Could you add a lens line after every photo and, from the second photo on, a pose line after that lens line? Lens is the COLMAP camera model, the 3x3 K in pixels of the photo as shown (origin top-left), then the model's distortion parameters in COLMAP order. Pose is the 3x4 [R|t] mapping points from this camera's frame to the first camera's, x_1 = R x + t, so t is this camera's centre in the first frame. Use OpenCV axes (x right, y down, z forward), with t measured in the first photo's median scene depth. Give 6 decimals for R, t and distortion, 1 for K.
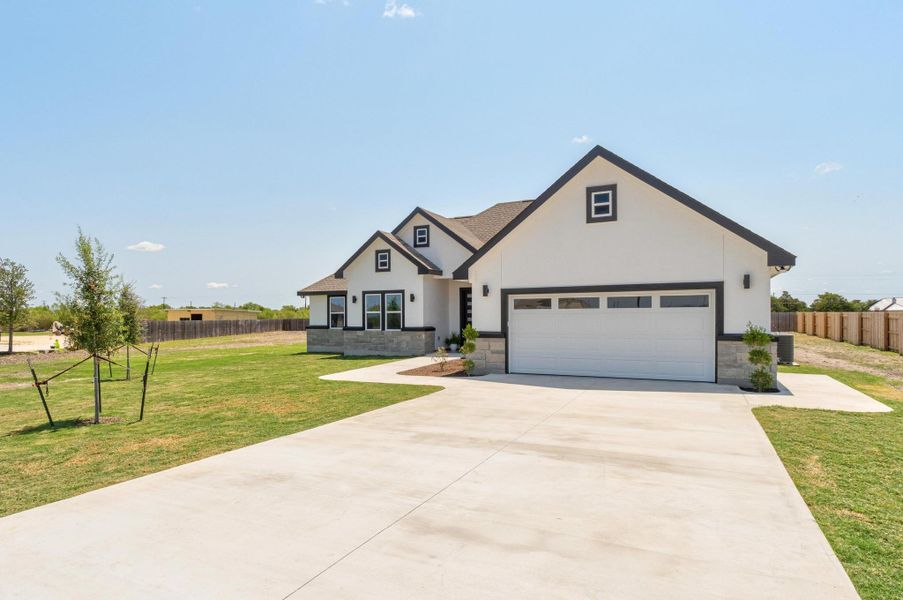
lens RADIAL K [[498.0, 0, 429.8], [0, 498.0, 315.7], [0, 0, 1]] dist [-0.000410, 0.000248]
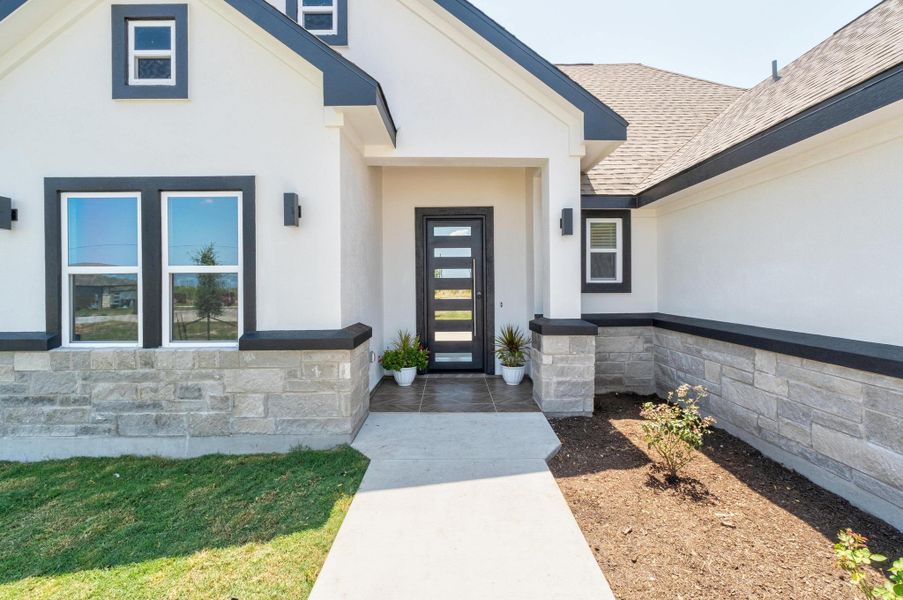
lens RADIAL K [[417.8, 0, 456.9], [0, 417.8, 285.7], [0, 0, 1]] dist [-0.009650, 0.000136]
pose [[0.892292, -0.002641, 0.451451, -0.056084], [0.003417, 0.999994, -0.000903, 0.001331], [-0.451446, 0.002348, 0.892296, 0.795818]]
